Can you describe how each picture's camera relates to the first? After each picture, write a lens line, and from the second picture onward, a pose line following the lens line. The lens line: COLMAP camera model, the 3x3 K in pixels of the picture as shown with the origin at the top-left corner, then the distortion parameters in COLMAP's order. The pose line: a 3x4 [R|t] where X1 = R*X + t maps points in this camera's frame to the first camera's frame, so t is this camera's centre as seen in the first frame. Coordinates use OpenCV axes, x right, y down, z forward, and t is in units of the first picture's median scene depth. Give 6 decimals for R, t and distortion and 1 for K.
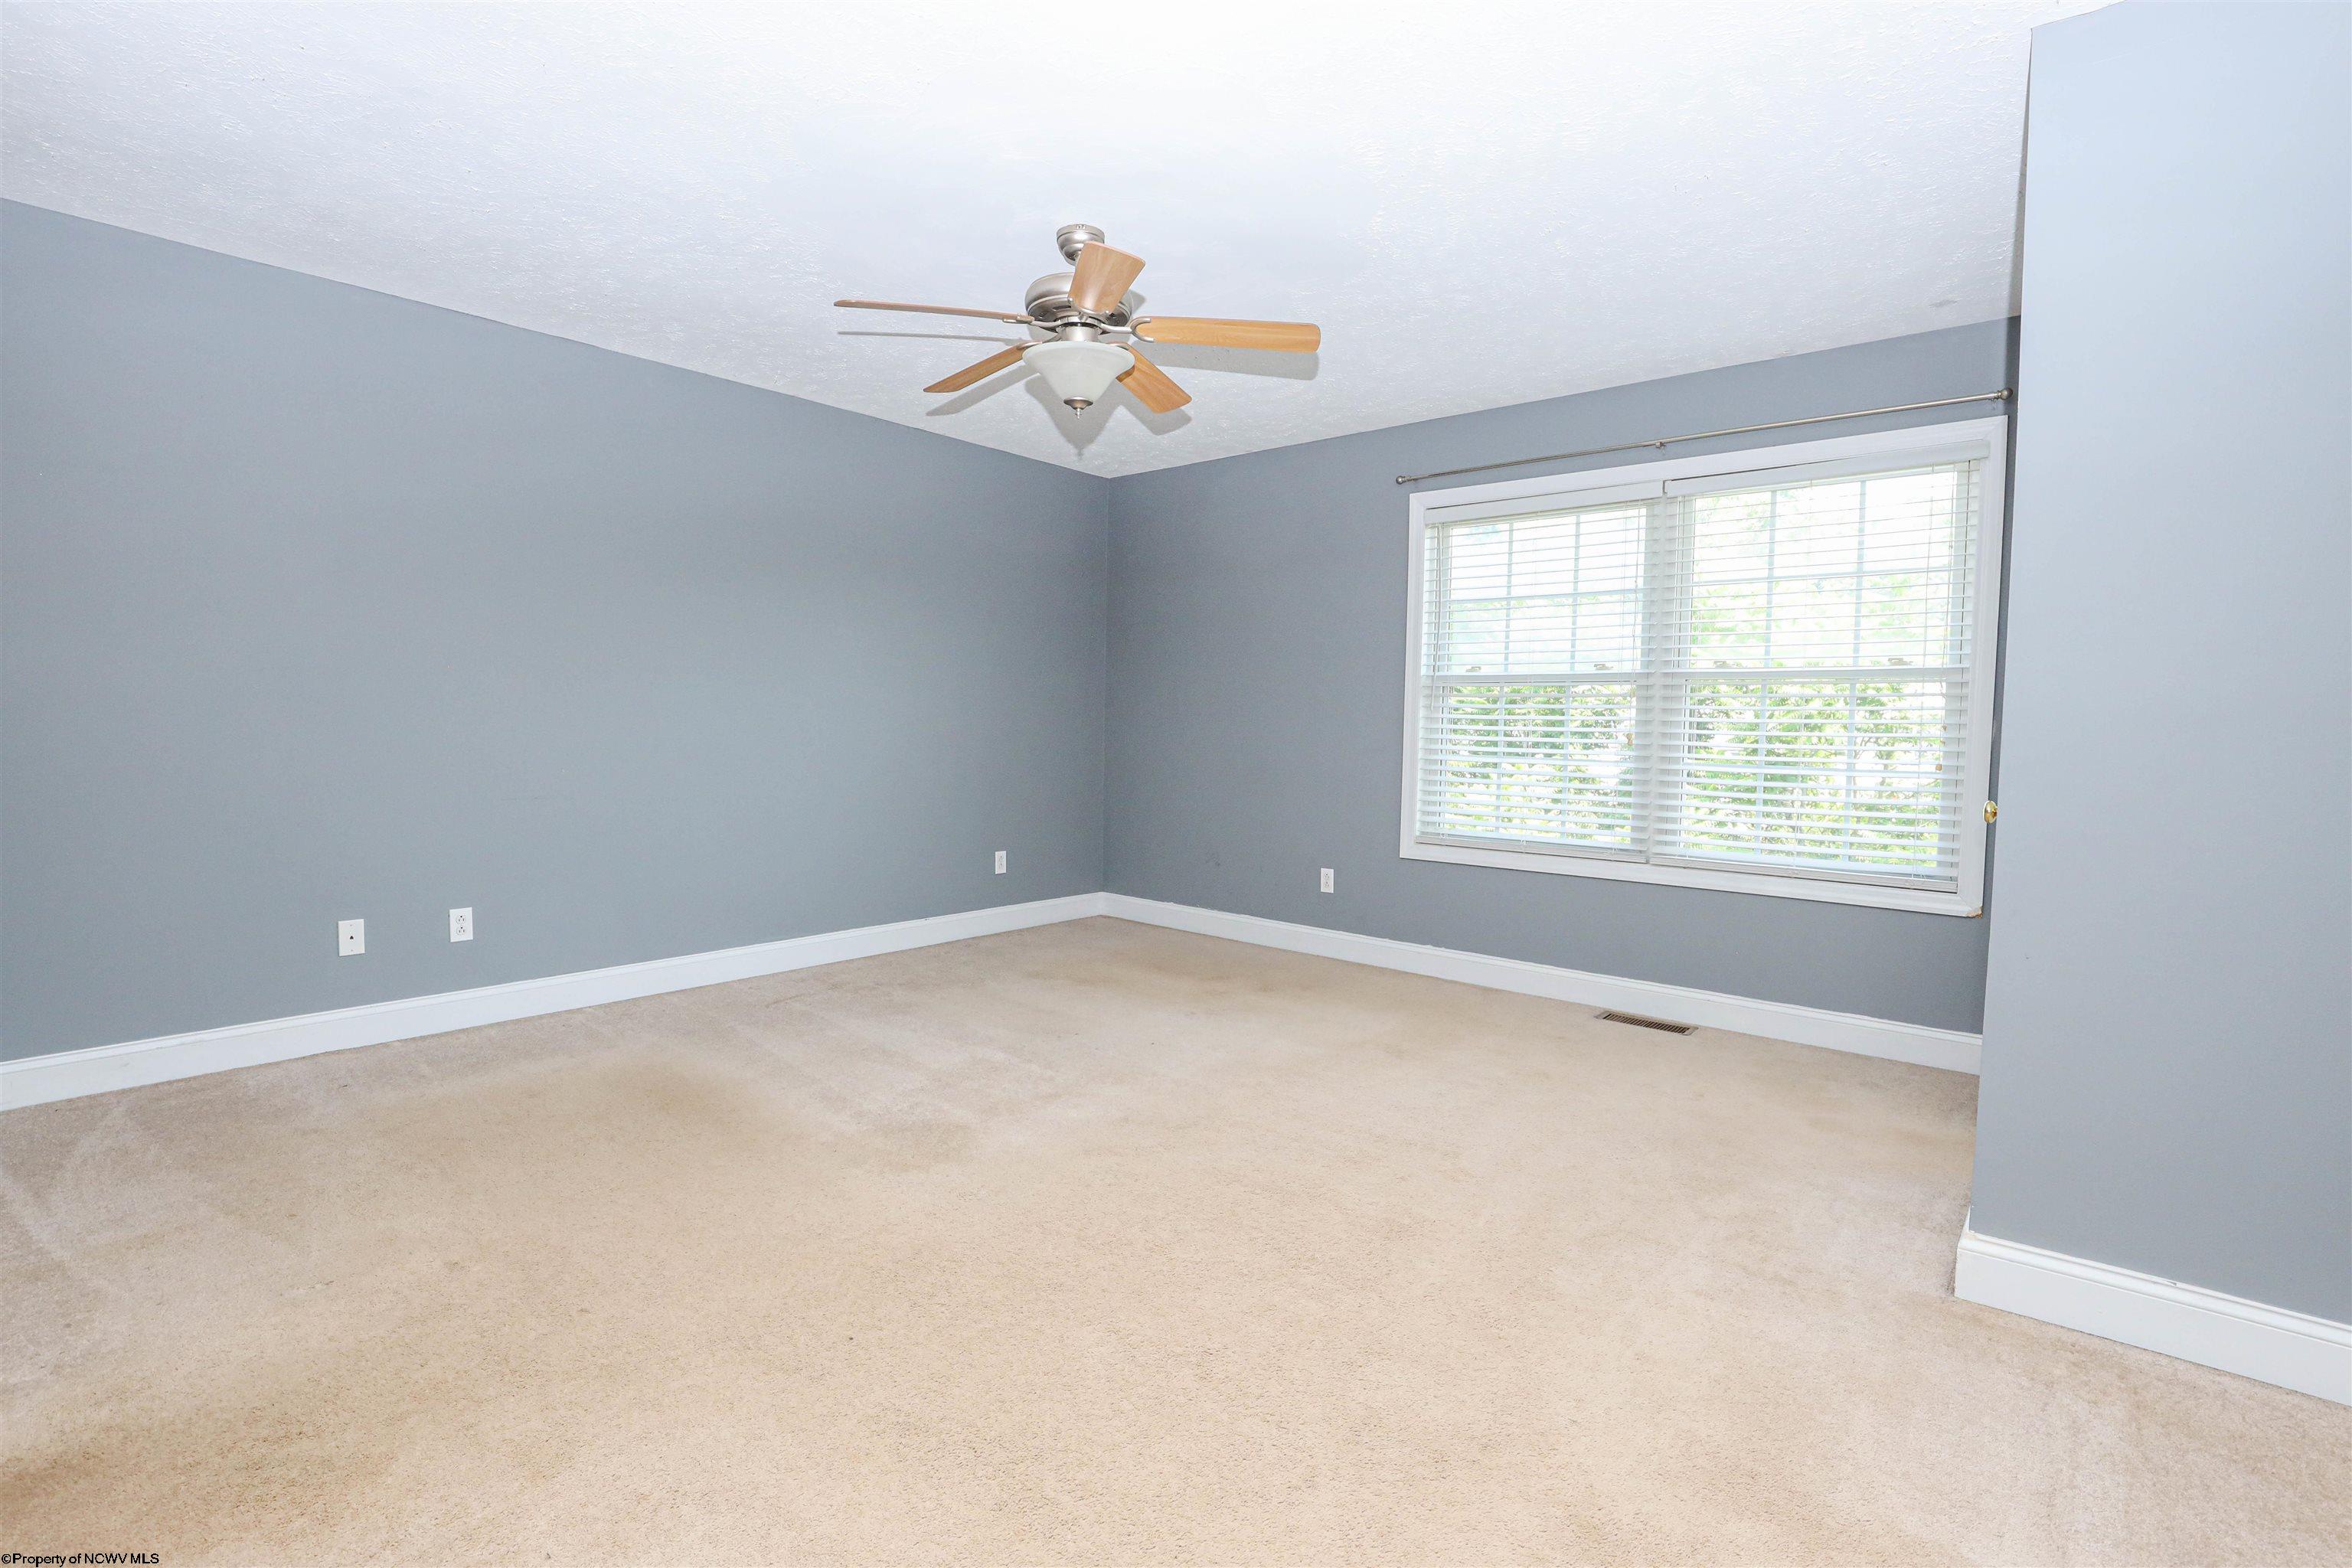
lens RADIAL K [[1077.9, 0, 1187.6], [0, 1077.9, 768.0], [0, 0, 1]] dist [-0.026958, 0.000082]
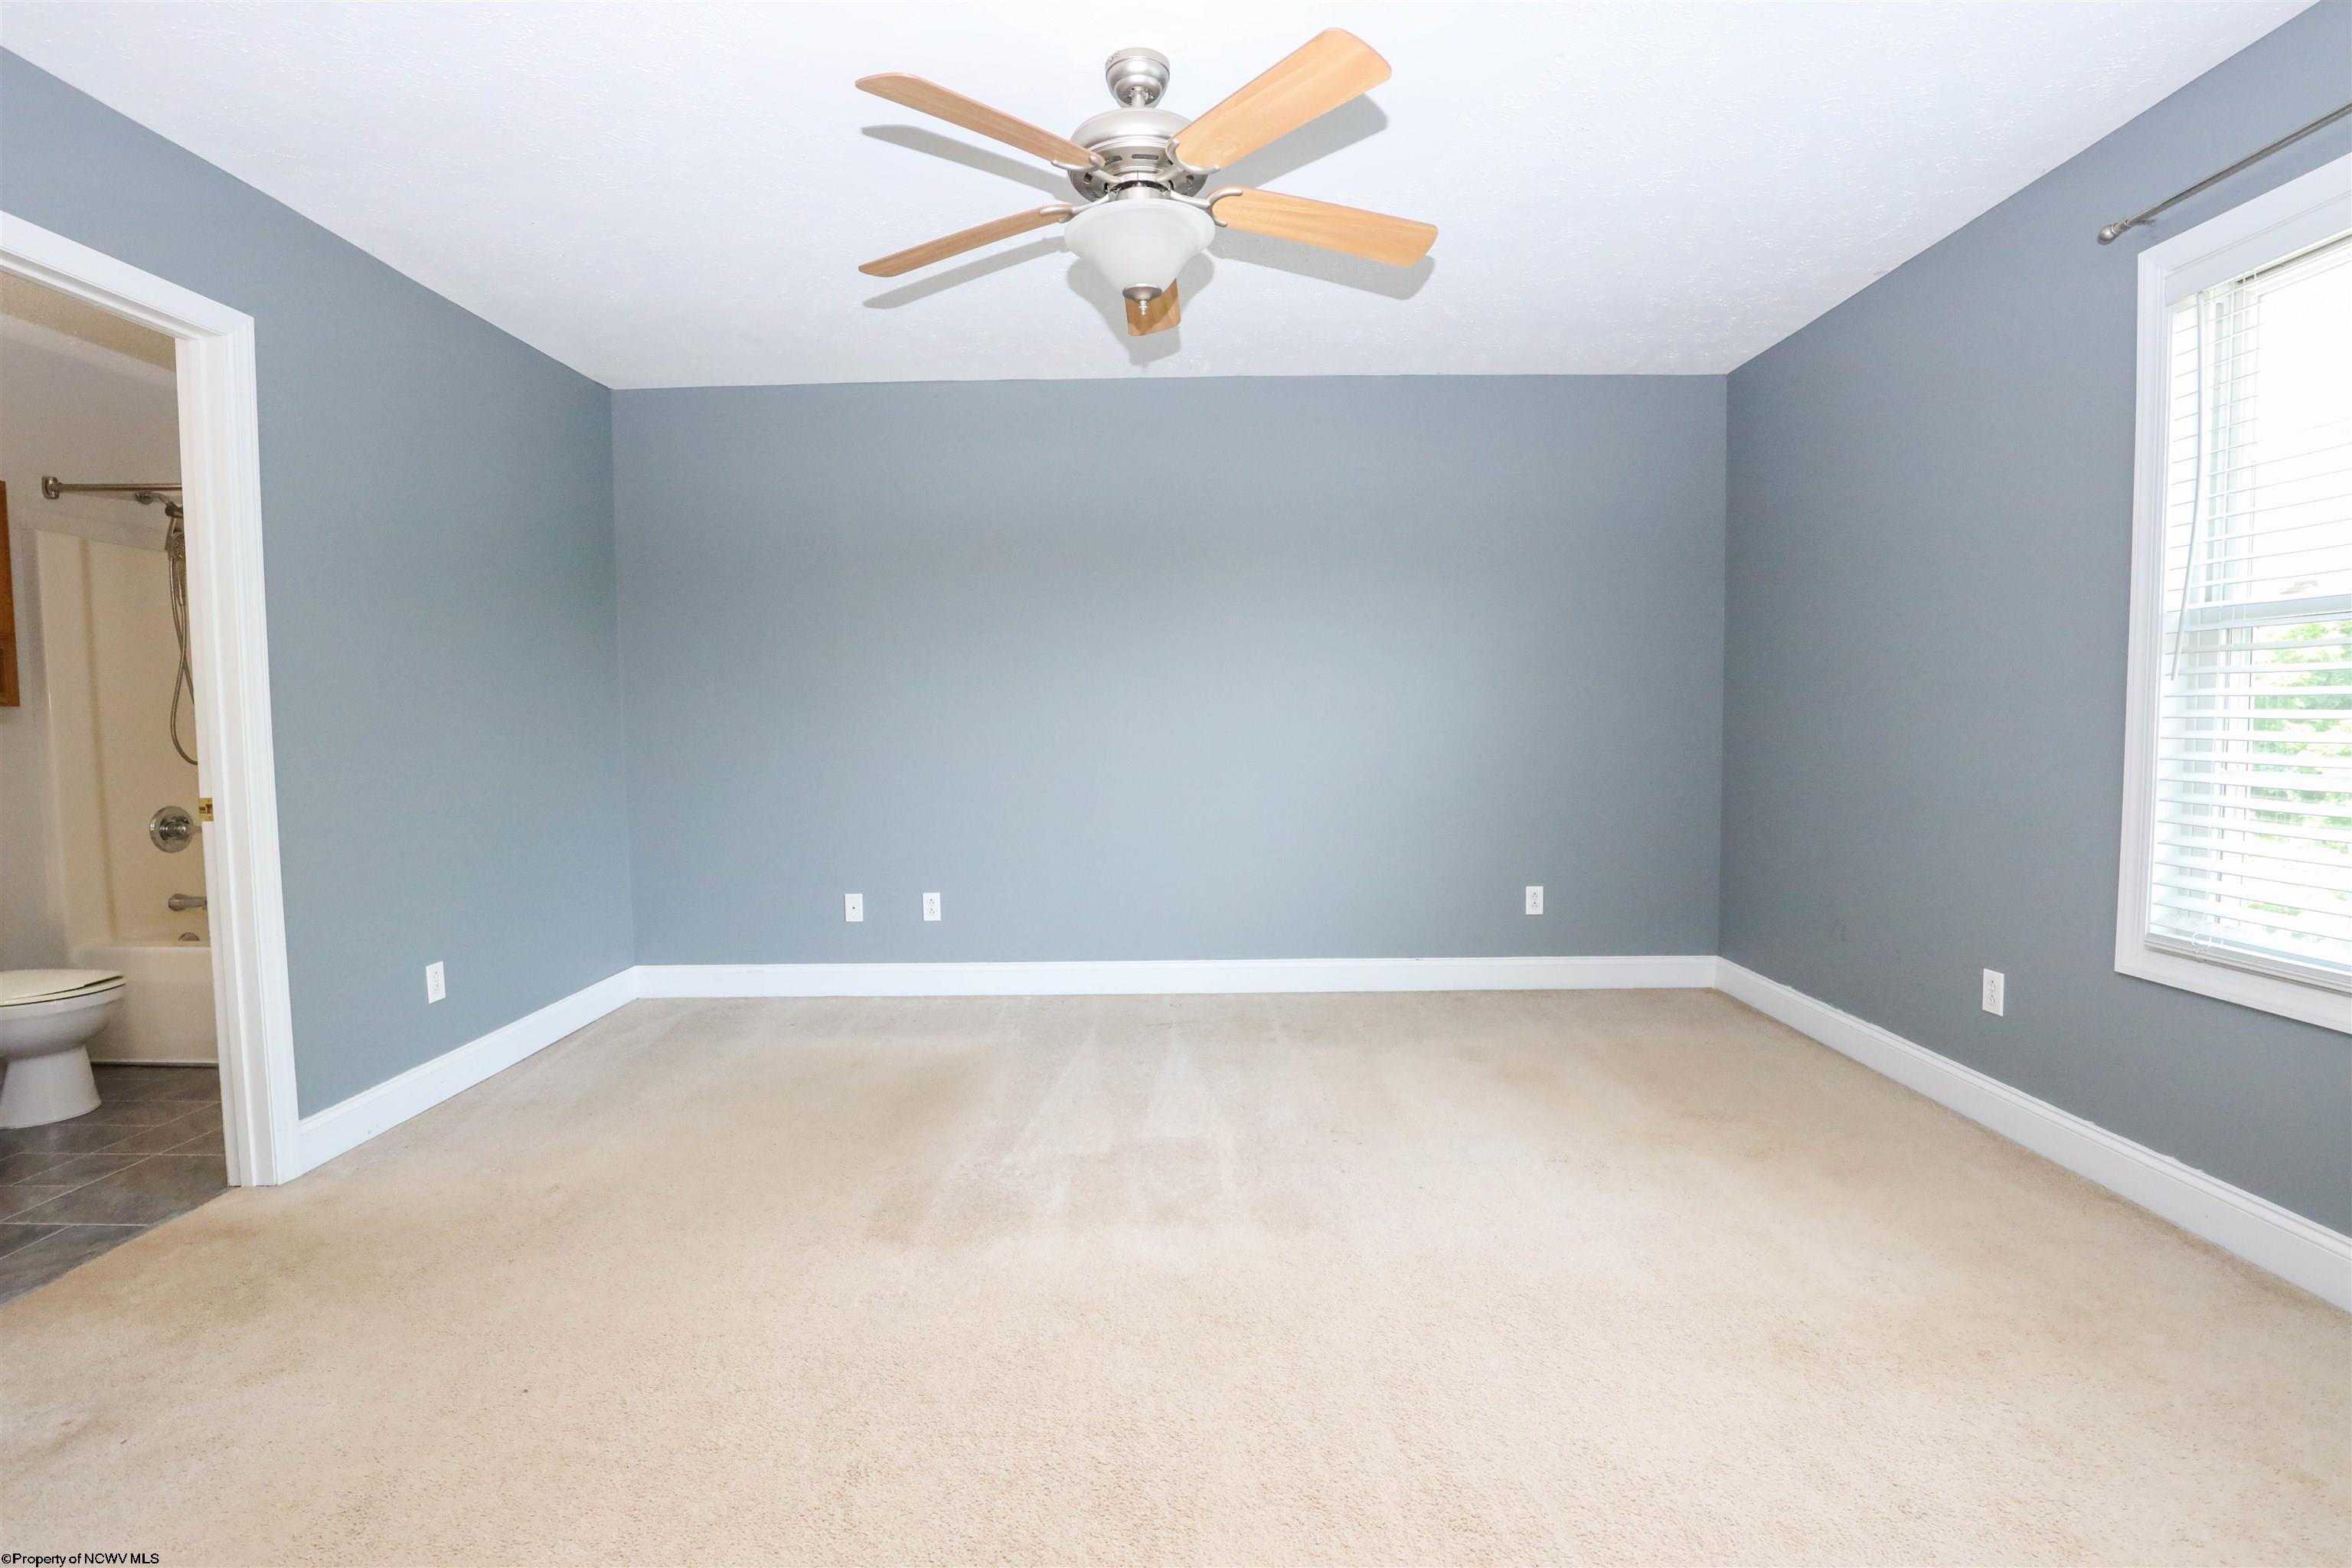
lens RADIAL K [[1081.0, 0, 1176.0], [0, 1081.0, 784.0], [0, 0, 1]] dist [-0.029012, 0.000112]
pose [[0.636391, 0.021958, -0.771054, 0.331366], [-0.012248, 0.999756, 0.018363, -0.010881], [0.771270, -0.002242, 0.636504, 0.371581]]
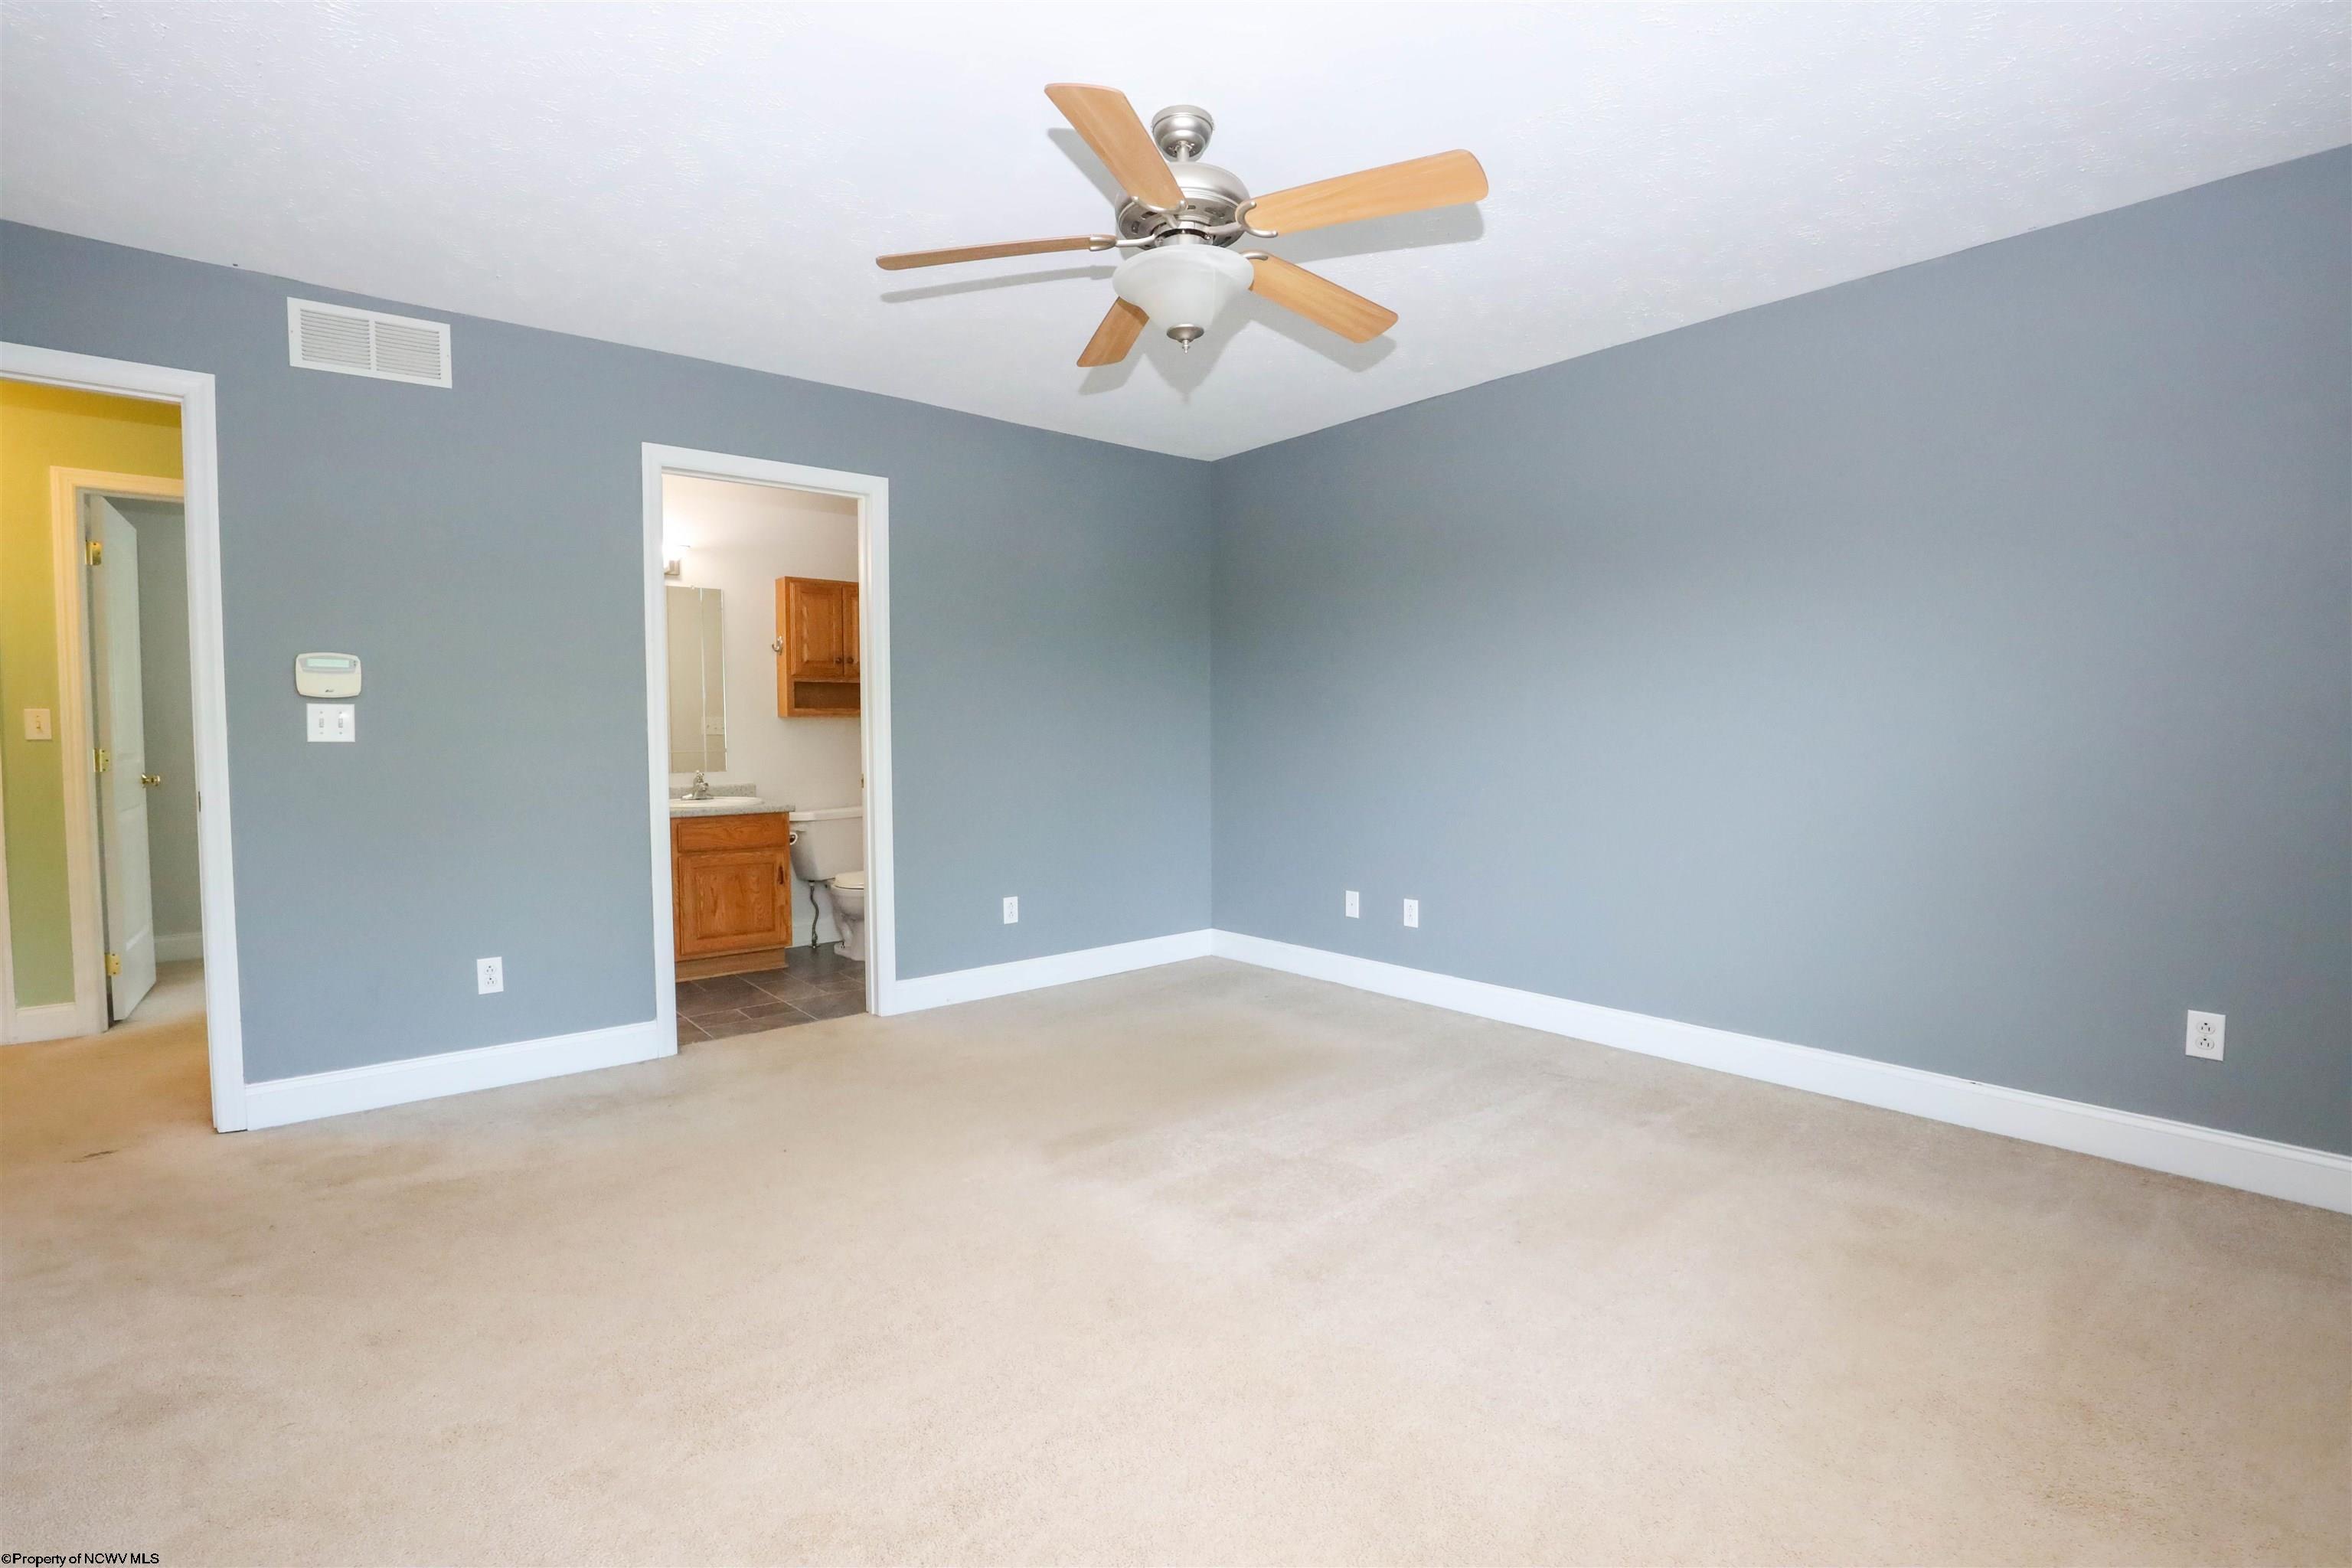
lens RADIAL K [[1081.0, 0, 1176.0], [0, 1081.0, 784.0], [0, 0, 1]] dist [-0.029012, 0.000112]
pose [[-0.174571, 0.029339, -0.984207, 0.461078], [-0.045829, 0.998231, 0.037886, -0.027034], [0.983577, 0.051719, -0.172918, 0.776253]]
